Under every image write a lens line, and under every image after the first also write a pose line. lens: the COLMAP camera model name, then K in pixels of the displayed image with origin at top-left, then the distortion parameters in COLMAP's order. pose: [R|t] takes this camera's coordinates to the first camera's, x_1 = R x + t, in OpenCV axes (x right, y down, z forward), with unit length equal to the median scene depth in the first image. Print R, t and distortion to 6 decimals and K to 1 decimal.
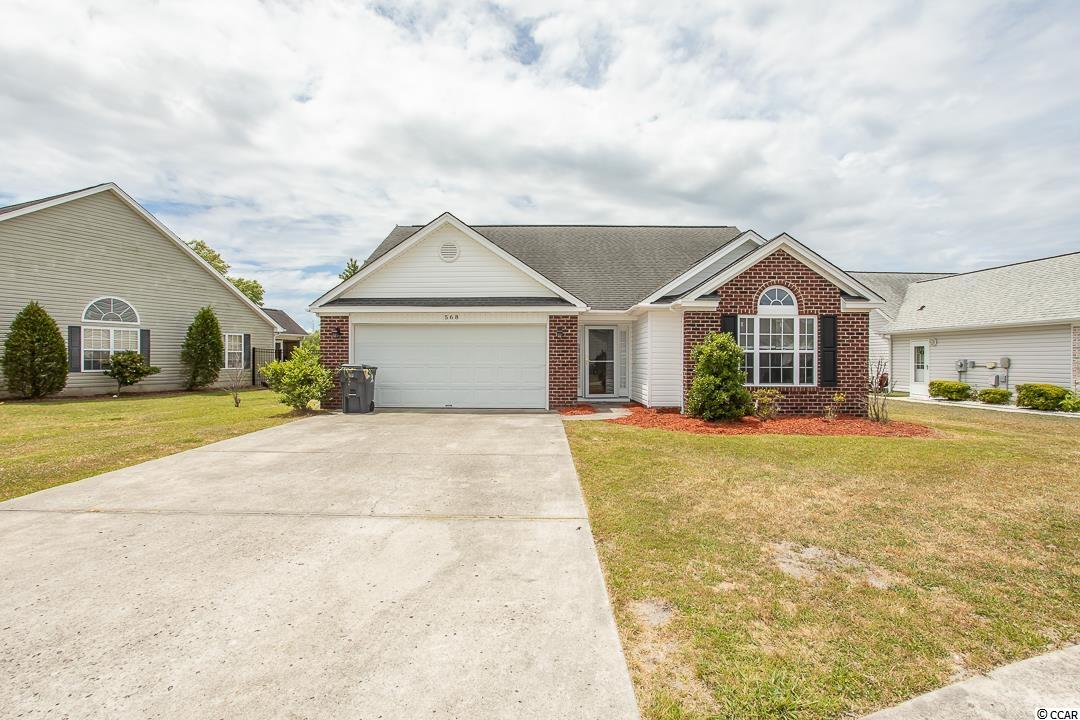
lens RADIAL K [[520.4, 0, 535.4], [0, 520.4, 359.7], [0, 0, 1]] dist [-0.054971, 0.036424]
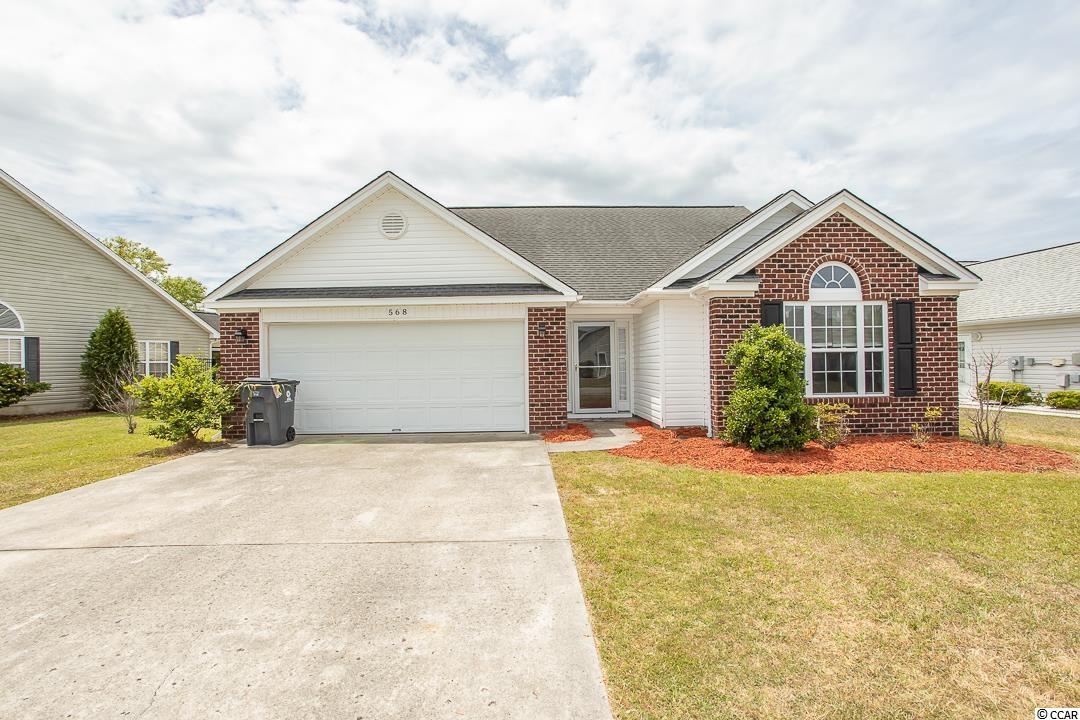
lens RADIAL K [[520.4, 0, 535.4], [0, 520.4, 359.7], [0, 0, 1]] dist [-0.054971, 0.036424]
pose [[0.999207, -0.017999, 0.035514, 0.009724], [0.018262, 0.999808, -0.007110, -0.004599], [-0.035379, 0.007752, 0.999344, 0.257518]]
